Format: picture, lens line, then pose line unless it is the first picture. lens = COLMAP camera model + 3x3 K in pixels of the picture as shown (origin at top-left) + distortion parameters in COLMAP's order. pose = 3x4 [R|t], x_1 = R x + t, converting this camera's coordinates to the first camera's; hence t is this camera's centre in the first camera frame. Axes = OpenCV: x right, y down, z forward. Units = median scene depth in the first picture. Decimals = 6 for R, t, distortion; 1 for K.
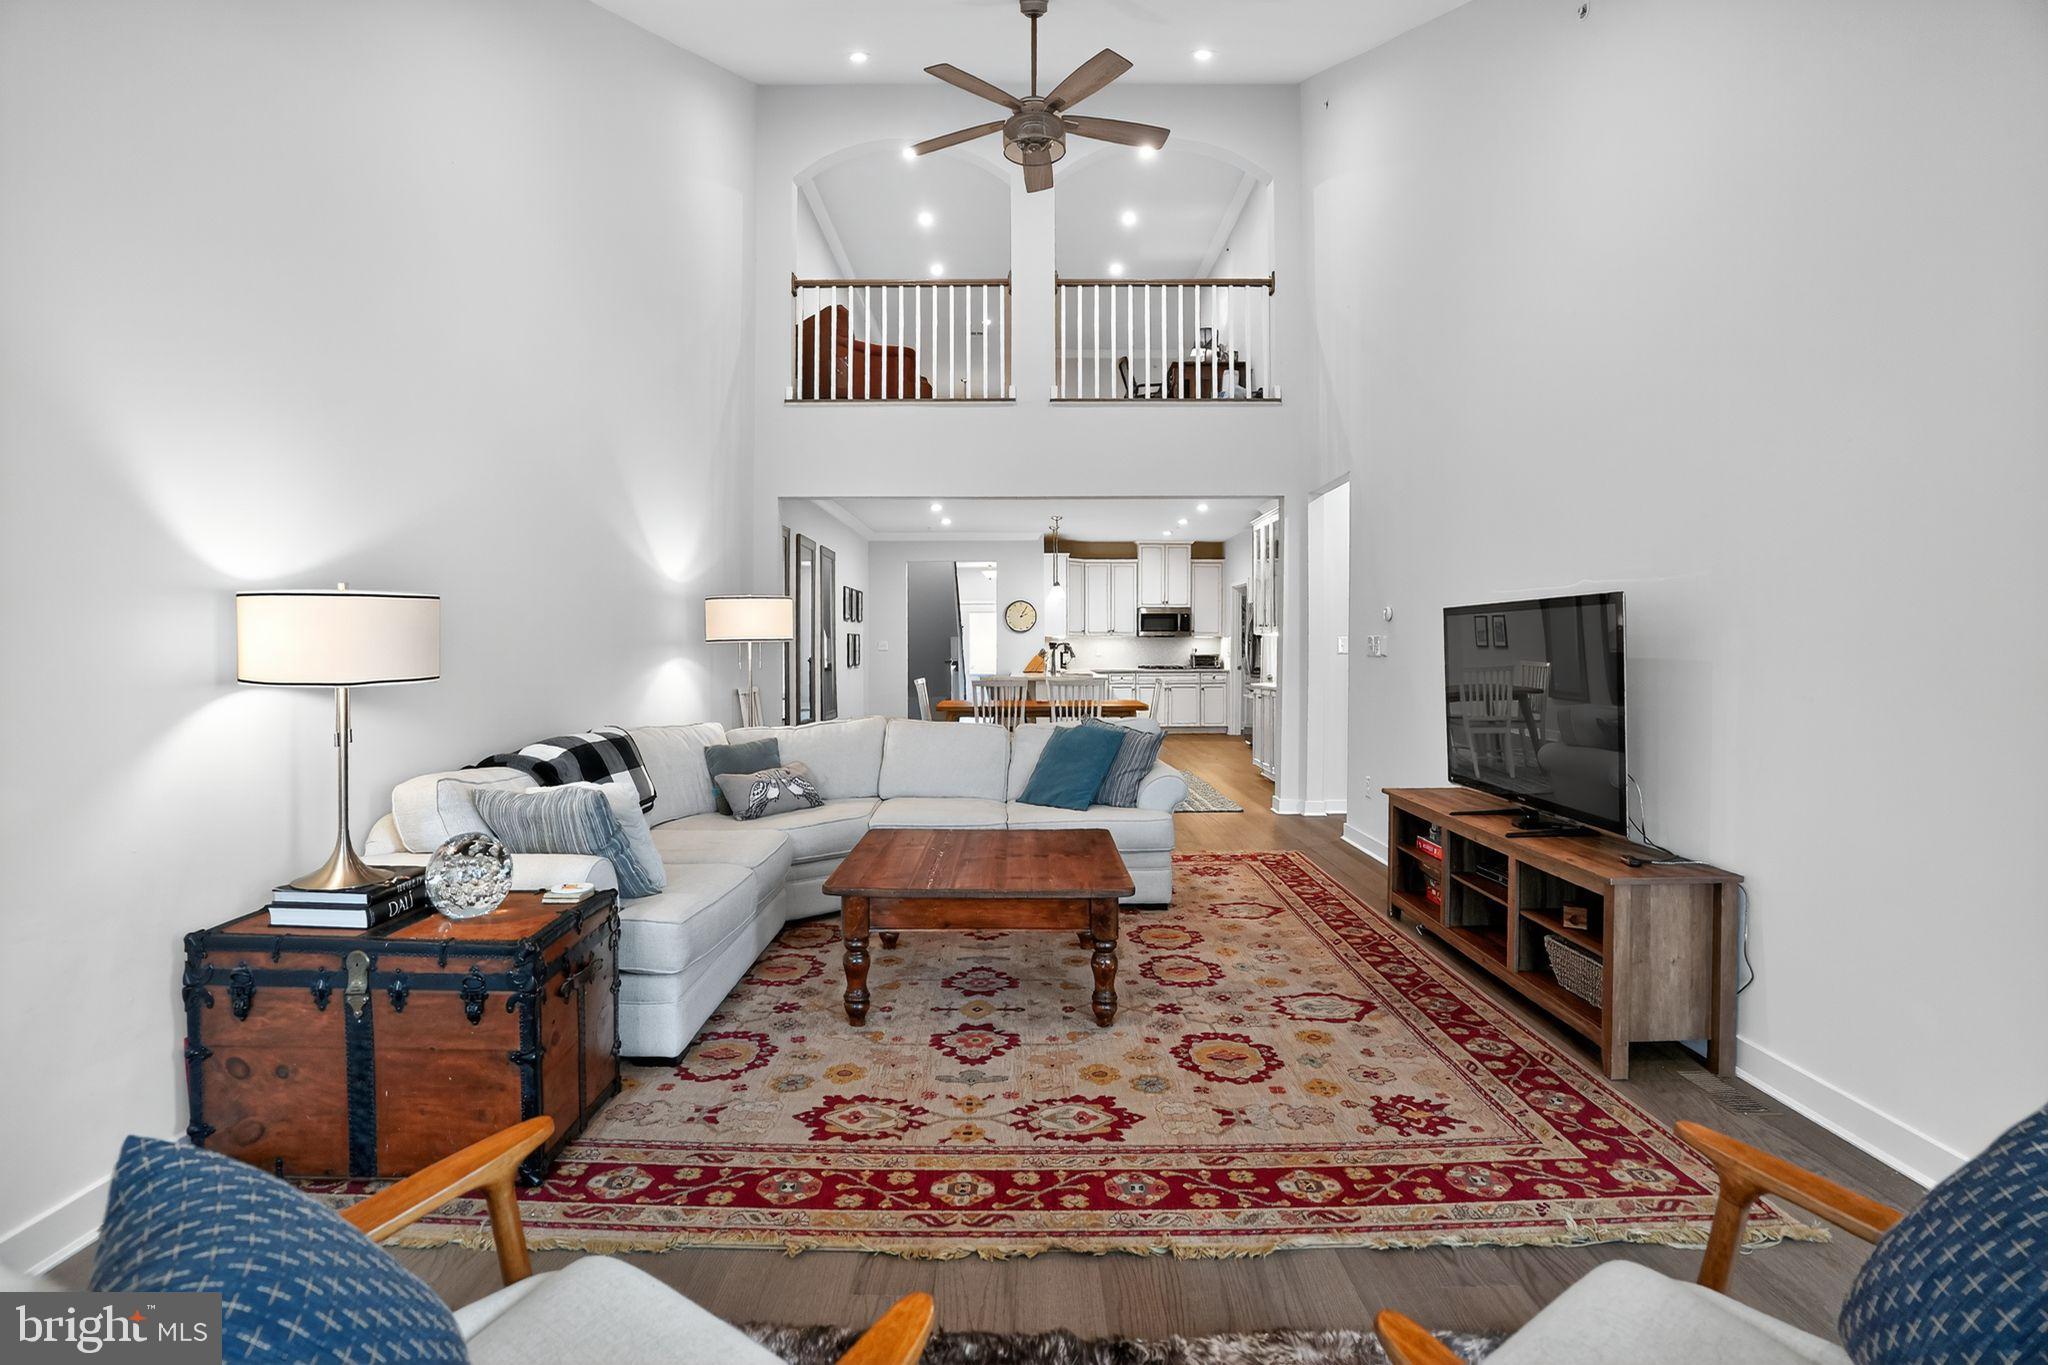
lens RADIAL K [[952.3, 0, 1022.4], [0, 952.3, 641.4], [0, 0, 1]] dist [-0.059458, 0.019789]
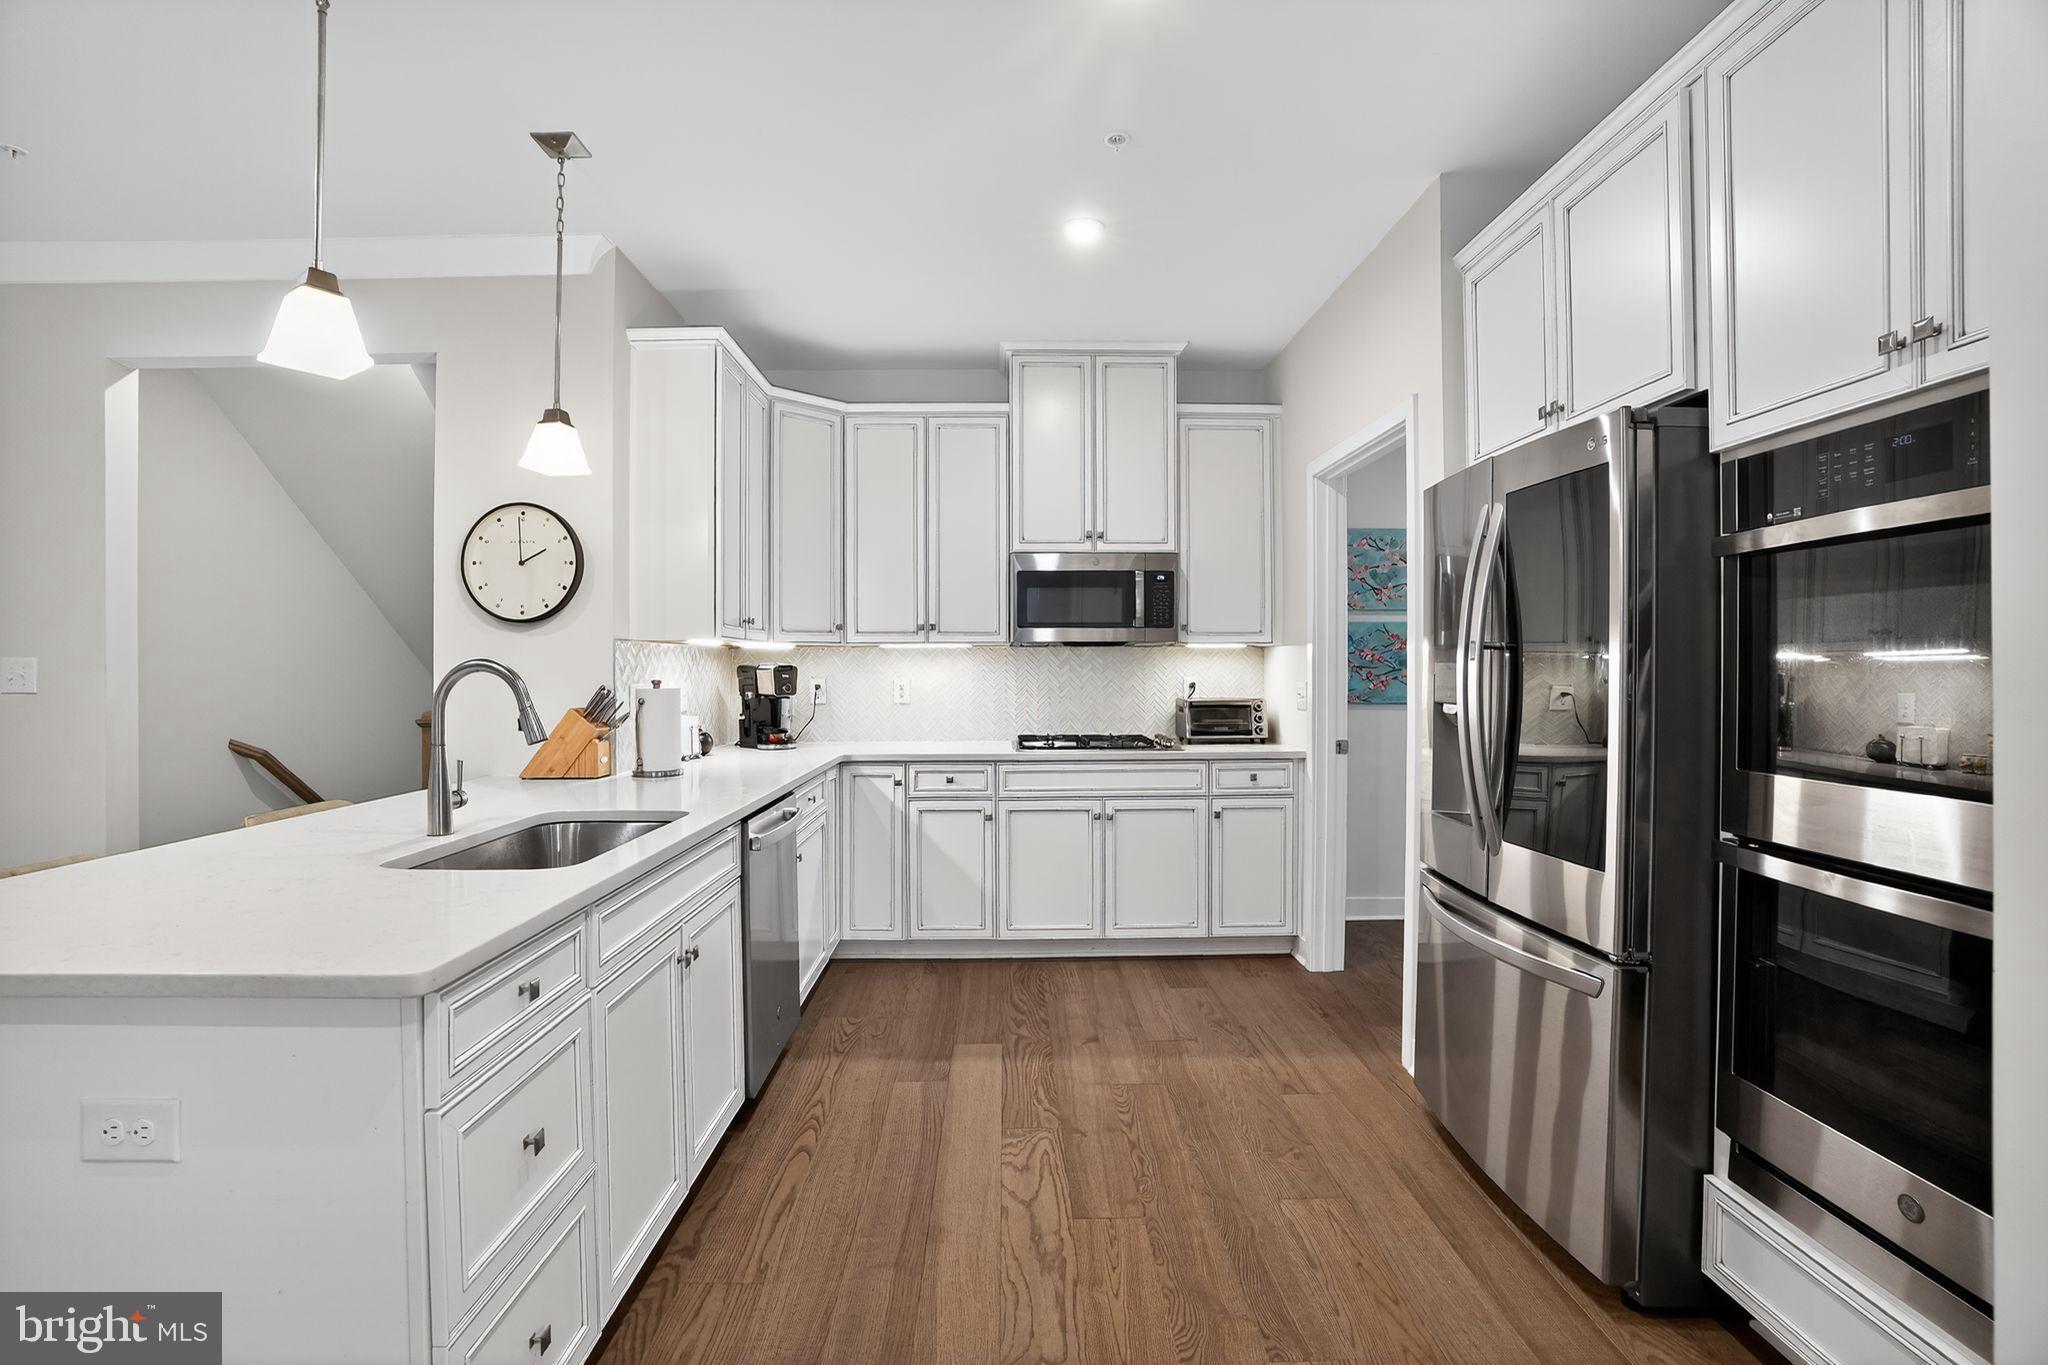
lens RADIAL K [[952.3, 0, 969.4], [0, 952.3, 672.5], [0, 0, 1]] dist [-0.059458, 0.019789]
pose [[0.999912, -0.001114, -0.013206, 0.520248], [0.001217, 0.999969, 0.007764, 0.009436], [0.013197, -0.007780, 0.999883, 3.155138]]
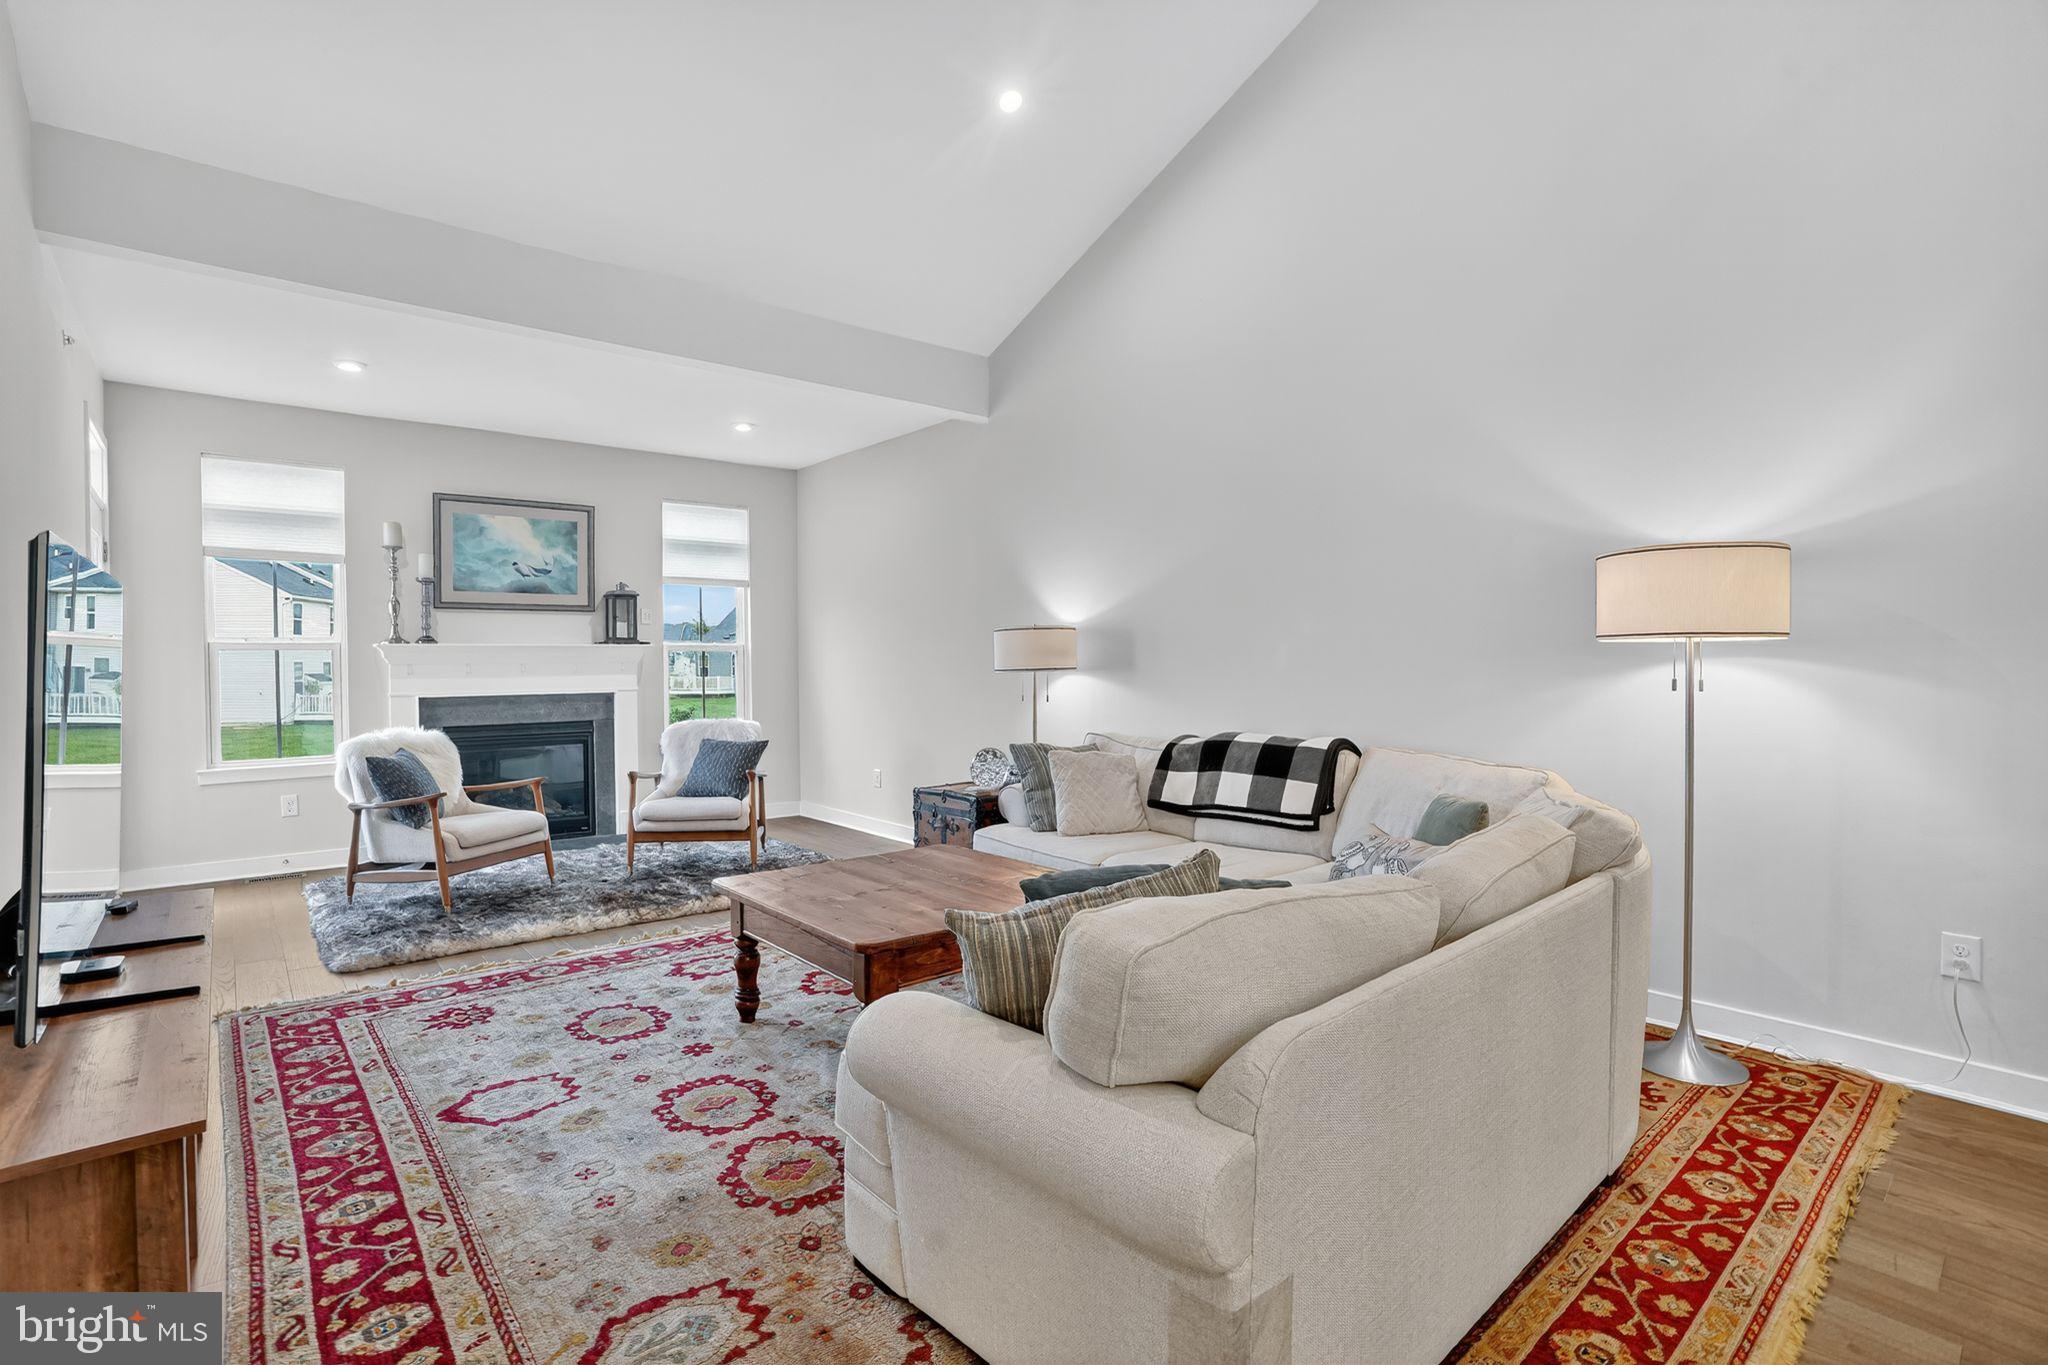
lens RADIAL K [[975.6, 0, 1031.2], [0, 975.6, 666.7], [0, 0, 1]] dist [-0.044287, 0.009773]
pose [[-0.755035, 0.006301, -0.655655, 0.567321], [0.006754, 0.999976, 0.001833, 0.019519], [0.655650, -0.003044, -0.755059, 2.085983]]
